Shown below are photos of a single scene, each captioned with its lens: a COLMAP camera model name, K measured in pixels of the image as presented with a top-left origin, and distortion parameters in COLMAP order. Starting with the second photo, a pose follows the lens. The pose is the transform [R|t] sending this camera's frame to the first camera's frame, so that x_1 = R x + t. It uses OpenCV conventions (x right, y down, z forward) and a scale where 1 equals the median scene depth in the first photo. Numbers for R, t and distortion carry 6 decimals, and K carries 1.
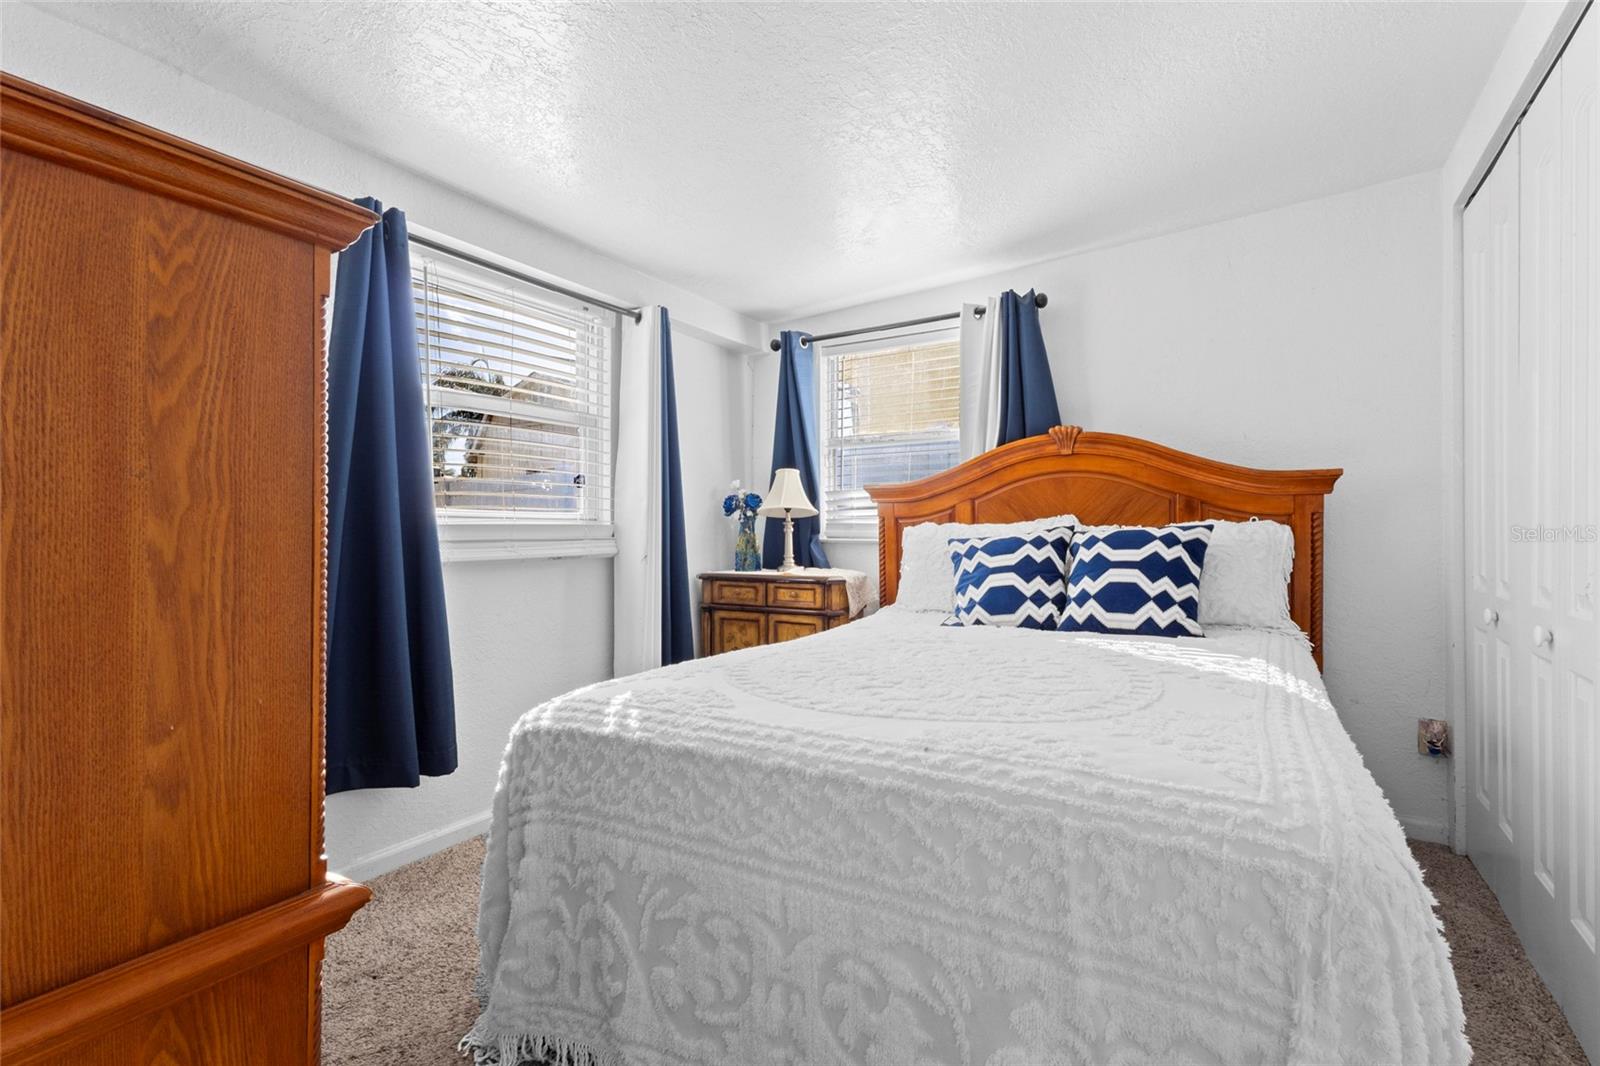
lens RADIAL K [[749.8, 0, 791.1], [0, 749.8, 531.9], [0, 0, 1]] dist [0.001482, 0.002251]
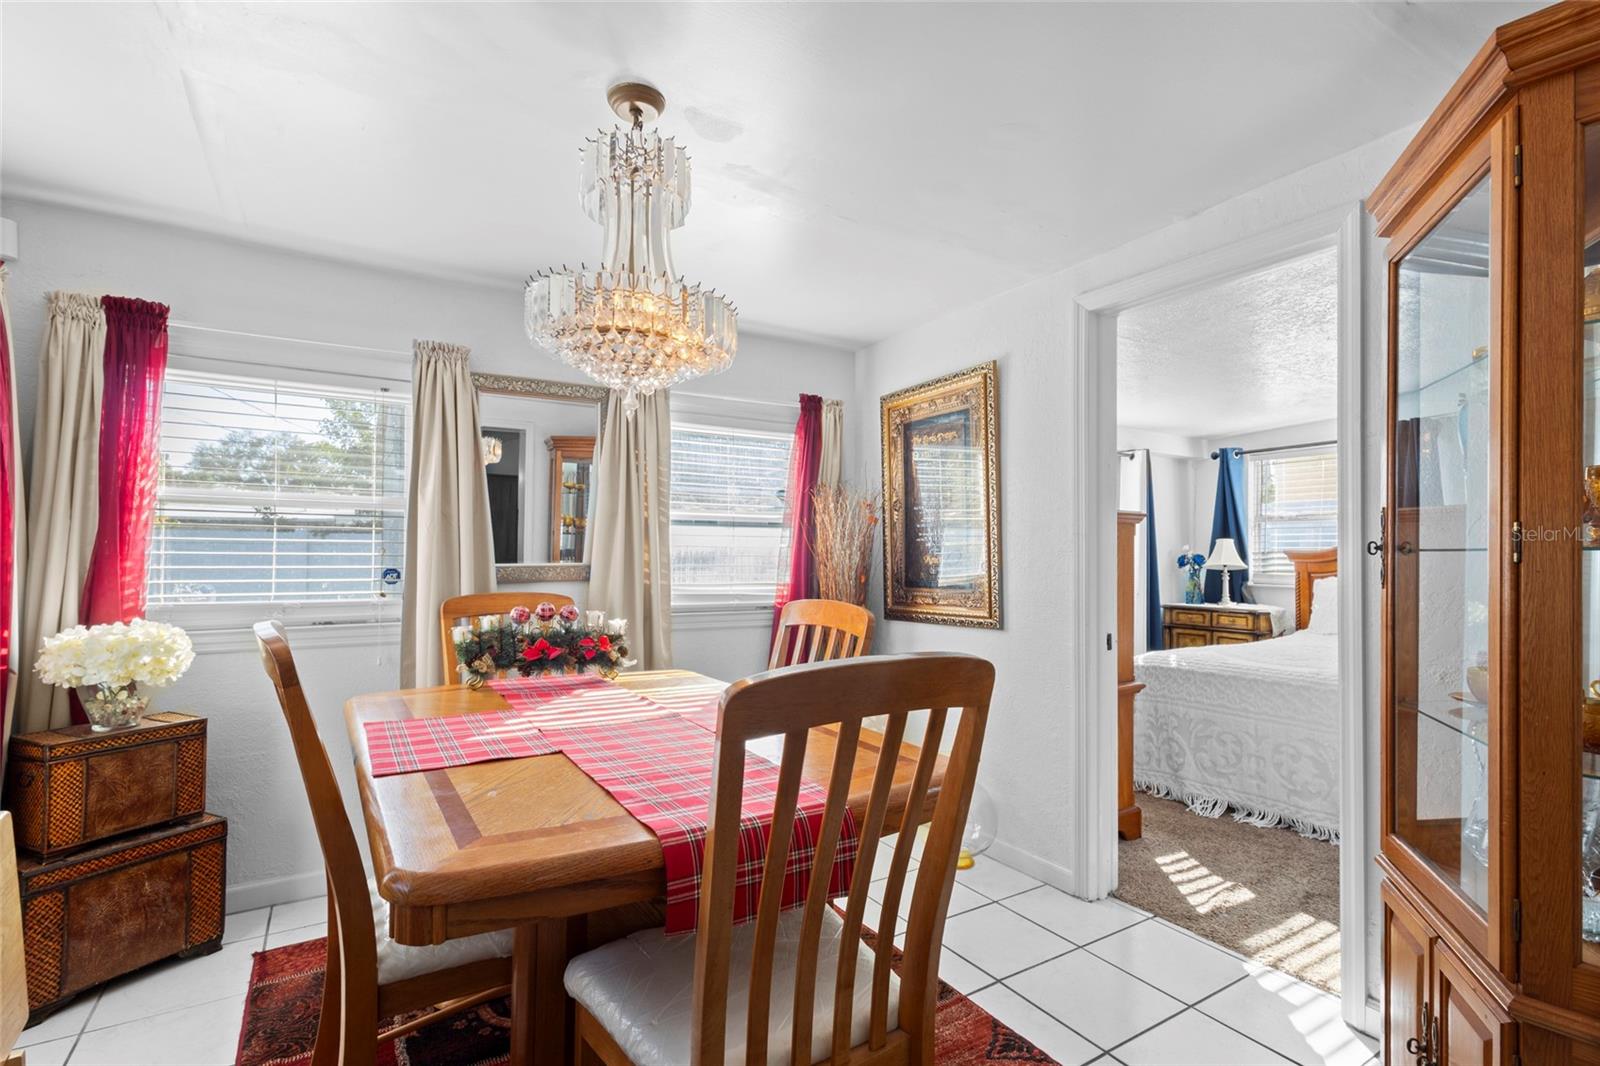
lens RADIAL K [[749.8, 0, 810.0], [0, 749.8, 544.6], [0, 0, 1]] dist [0.001482, 0.002251]
pose [[0.898449, 0.002380, -0.439071, -0.115909], [-0.008896, 0.999879, -0.012784, -0.054972], [0.438987, 0.015392, 0.898362, -0.938426]]
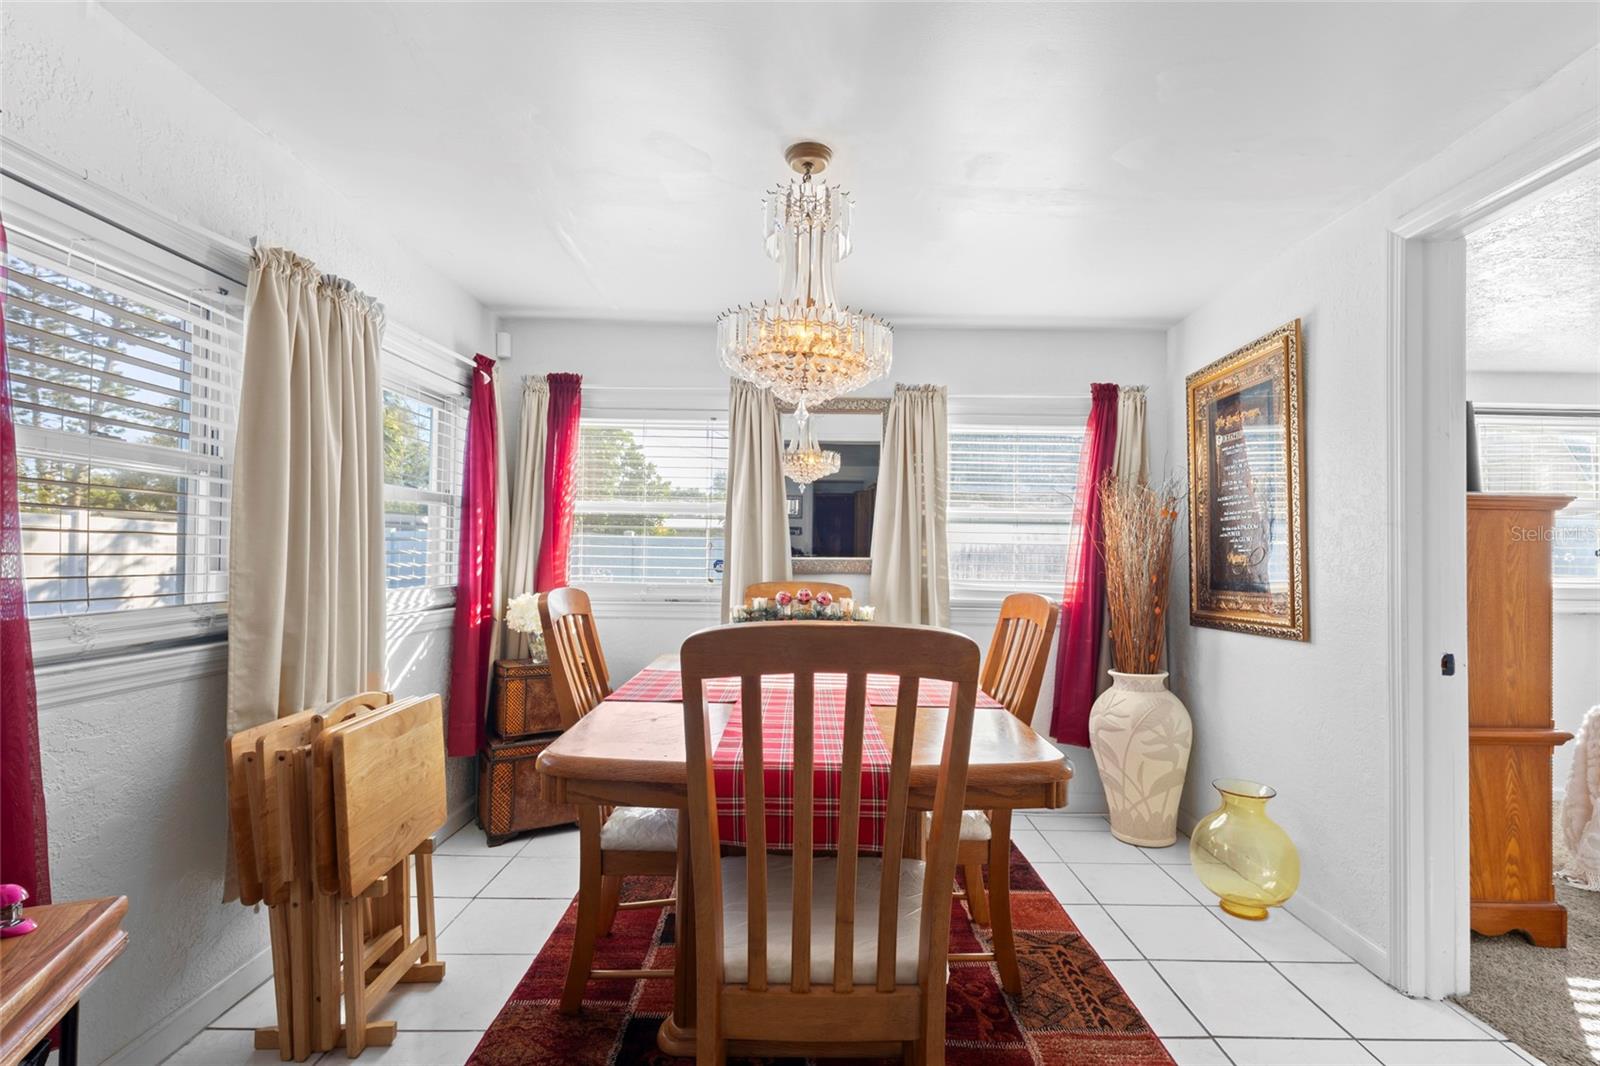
lens RADIAL K [[749.8, 0, 817.0], [0, 749.8, 542.2], [0, 0, 1]] dist [0.001482, 0.002251]
pose [[0.536413, -0.004193, -0.843945, 0.086676], [-0.017914, 0.999706, -0.016353, -0.043478], [0.843765, 0.023890, 0.536180, -0.829780]]
